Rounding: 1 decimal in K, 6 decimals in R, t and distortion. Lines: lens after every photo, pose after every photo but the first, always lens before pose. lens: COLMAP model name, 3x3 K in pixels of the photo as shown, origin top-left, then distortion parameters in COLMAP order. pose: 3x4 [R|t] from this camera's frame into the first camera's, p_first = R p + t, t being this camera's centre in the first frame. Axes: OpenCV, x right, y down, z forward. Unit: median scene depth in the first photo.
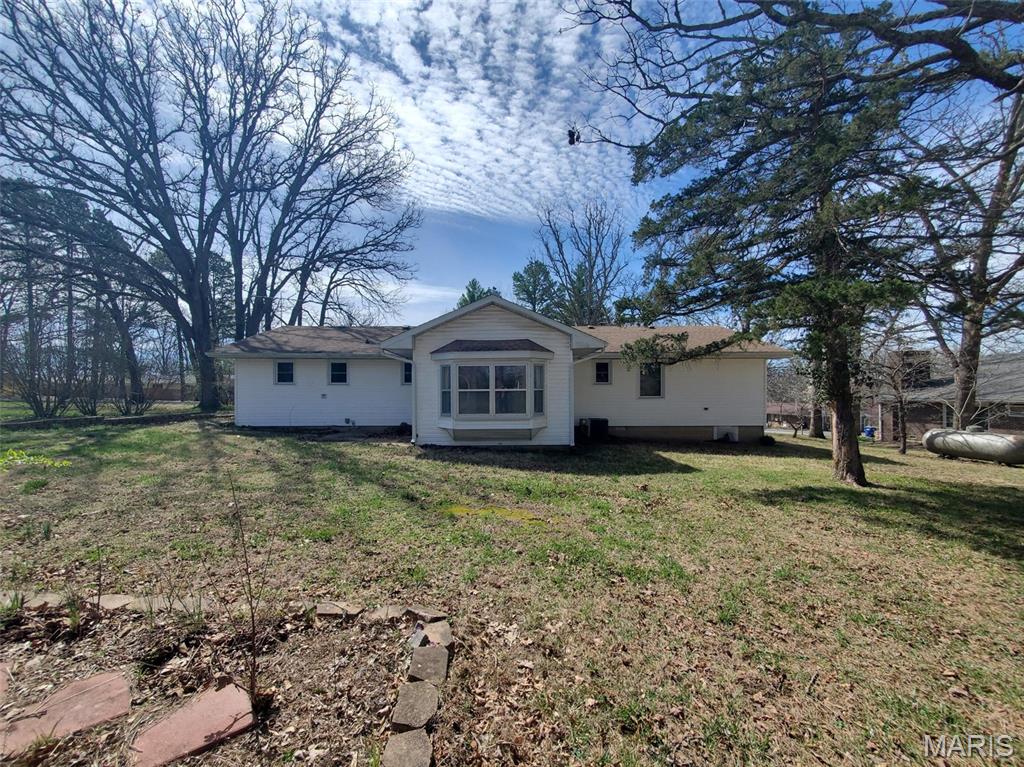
lens RADIAL K [[407.9, 0, 506.0], [0, 407.9, 384.3], [0, 0, 1]] dist [-0.004146, -0.000598]
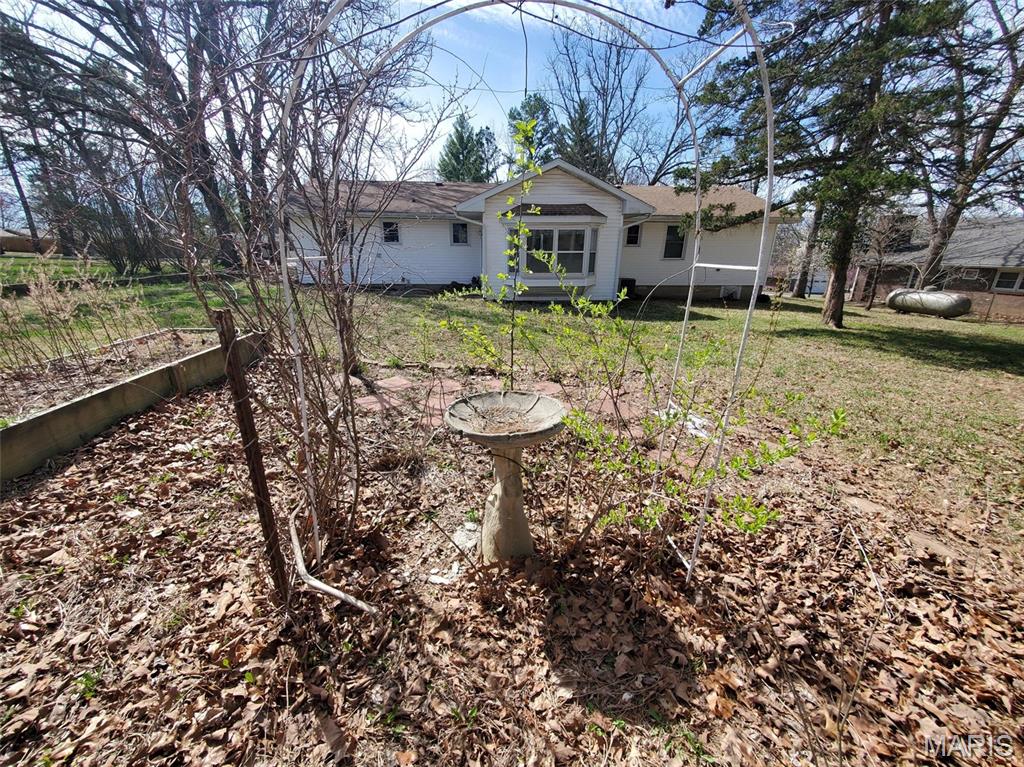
lens RADIAL K [[407.9, 0, 515.4], [0, 407.9, 389.6], [0, 0, 1]] dist [-0.004146, -0.000598]
pose [[0.997611, -0.014613, 0.067523, -0.206213], [-0.009265, 0.940248, 0.340365, -0.009197], [-0.068462, -0.340178, 0.937866, -0.190913]]
